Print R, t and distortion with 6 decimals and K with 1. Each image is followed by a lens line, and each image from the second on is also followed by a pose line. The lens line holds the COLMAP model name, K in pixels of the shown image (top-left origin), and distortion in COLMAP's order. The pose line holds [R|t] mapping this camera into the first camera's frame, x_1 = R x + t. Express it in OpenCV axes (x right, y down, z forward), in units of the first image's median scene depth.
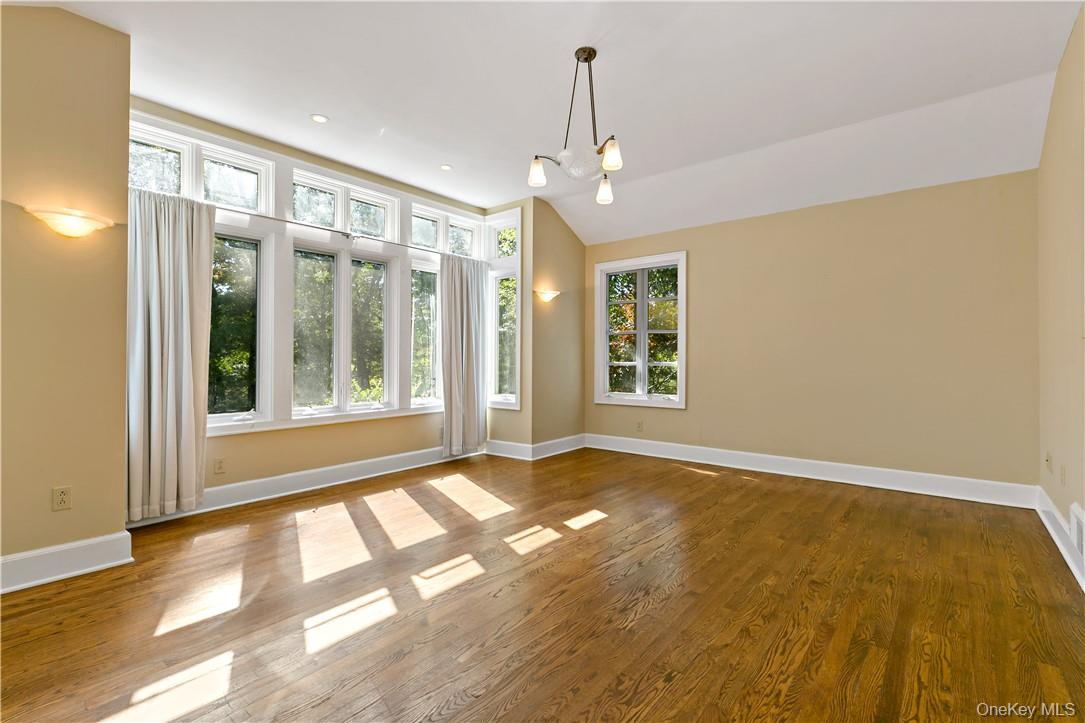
lens RADIAL K [[494.8, 0, 520.1], [0, 494.8, 361.1], [0, 0, 1]] dist [0.005653, -0.000541]
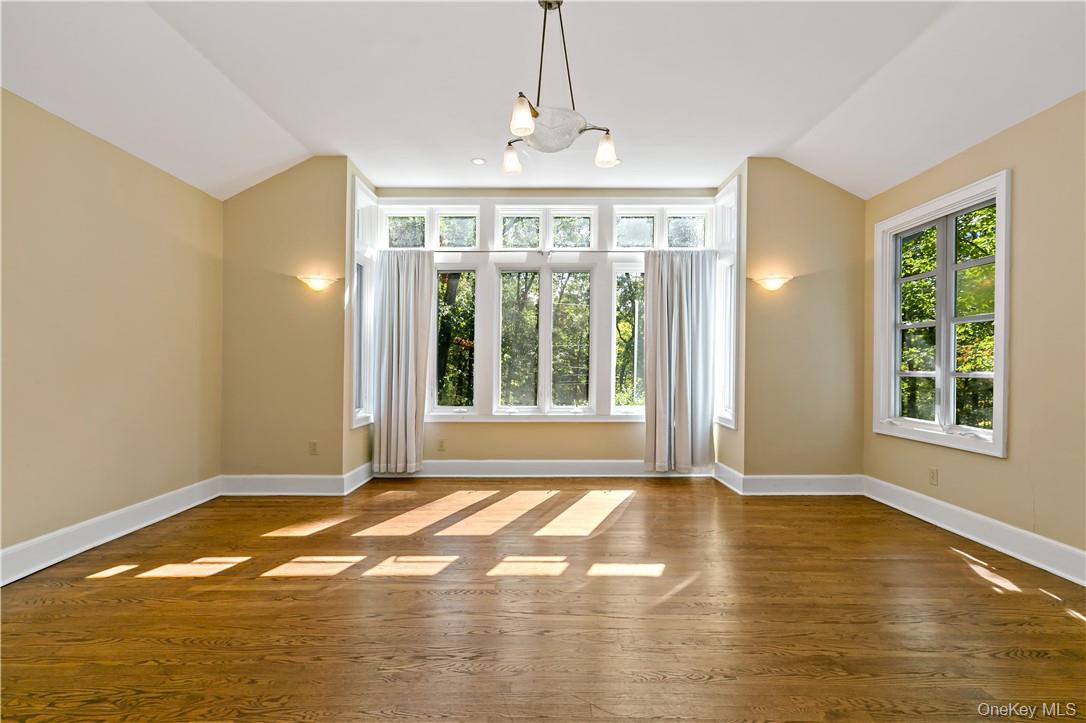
lens RADIAL K [[495.2, 0, 545.9], [0, 495.2, 364.3], [0, 0, 1]] dist [0.005653, -0.000541]
pose [[0.647356, 0.001217, -0.762187, 0.450933], [-0.005945, 0.999976, -0.003452, -0.001890], [0.762165, 0.006766, 0.647348, 0.271607]]
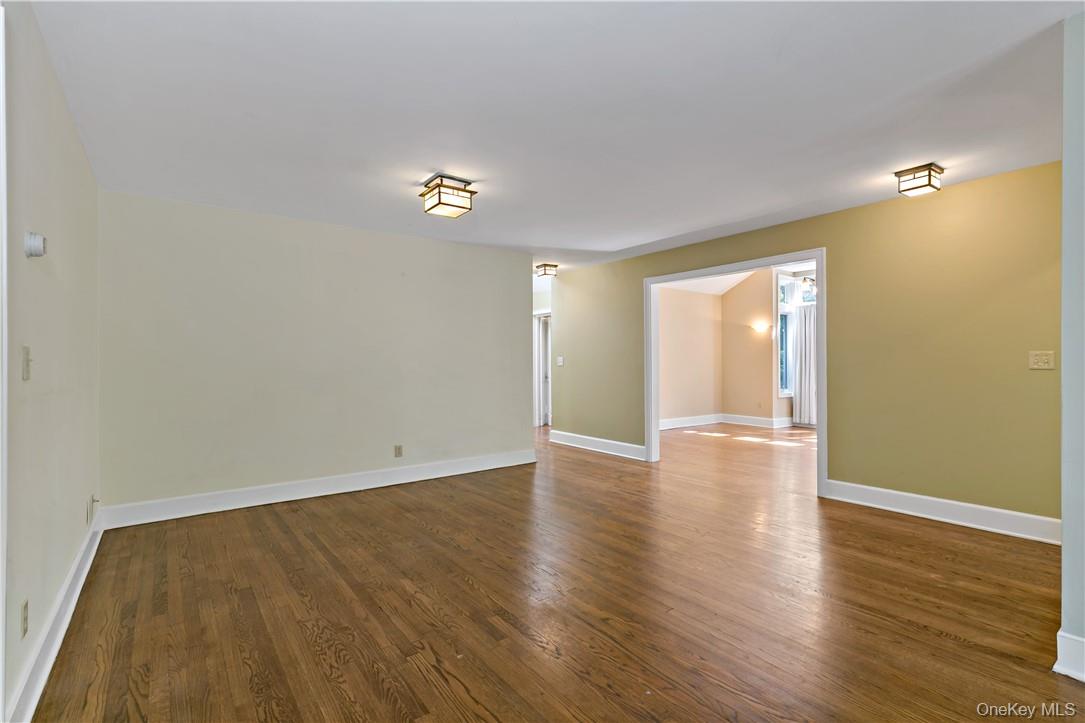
lens RADIAL K [[494.8, 0, 542.1], [0, 494.8, 363.1], [0, 0, 1]] dist [0.005653, -0.000541]
pose [[-0.225984, 0.005712, -0.974114, 1.556801], [0.000950, 0.999984, 0.005644, -0.025790], [0.974131, 0.000350, -0.225985, 0.144607]]
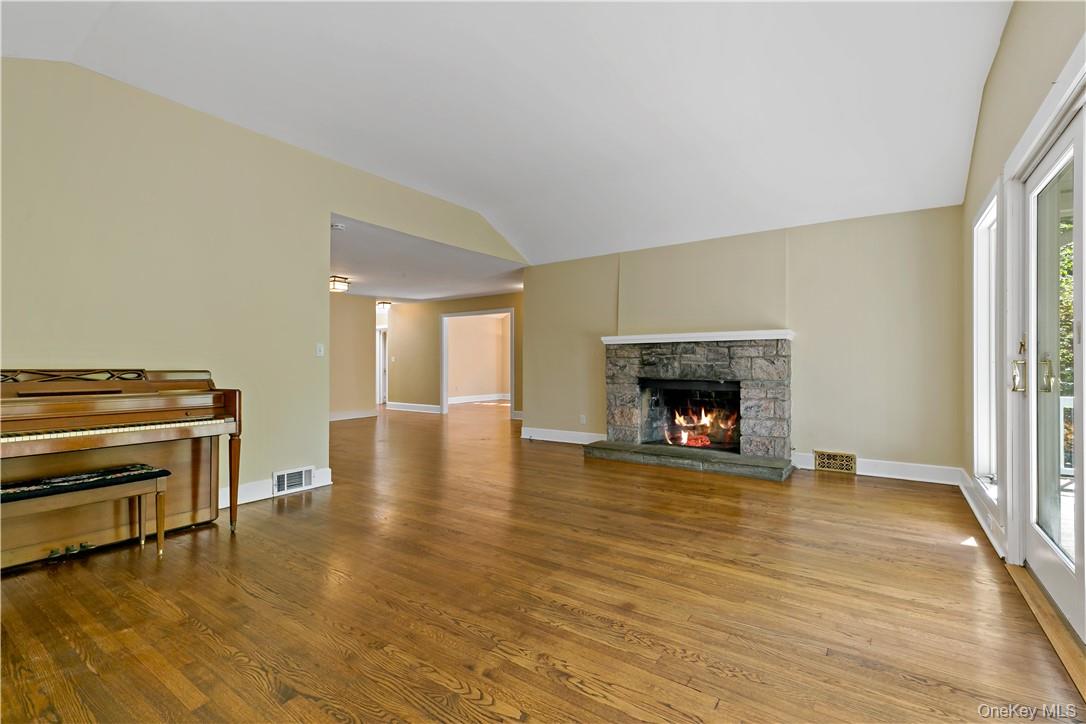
lens RADIAL K [[495.2, 0, 541.2], [0, 495.2, 355.6], [0, 0, 1]] dist [0.005653, -0.000541]
pose [[0.078396, -0.015822, -0.996797, 2.639087], [0.000941, 0.999875, -0.015797, -0.002072], [0.996922, 0.000300, 0.078401, 0.409621]]
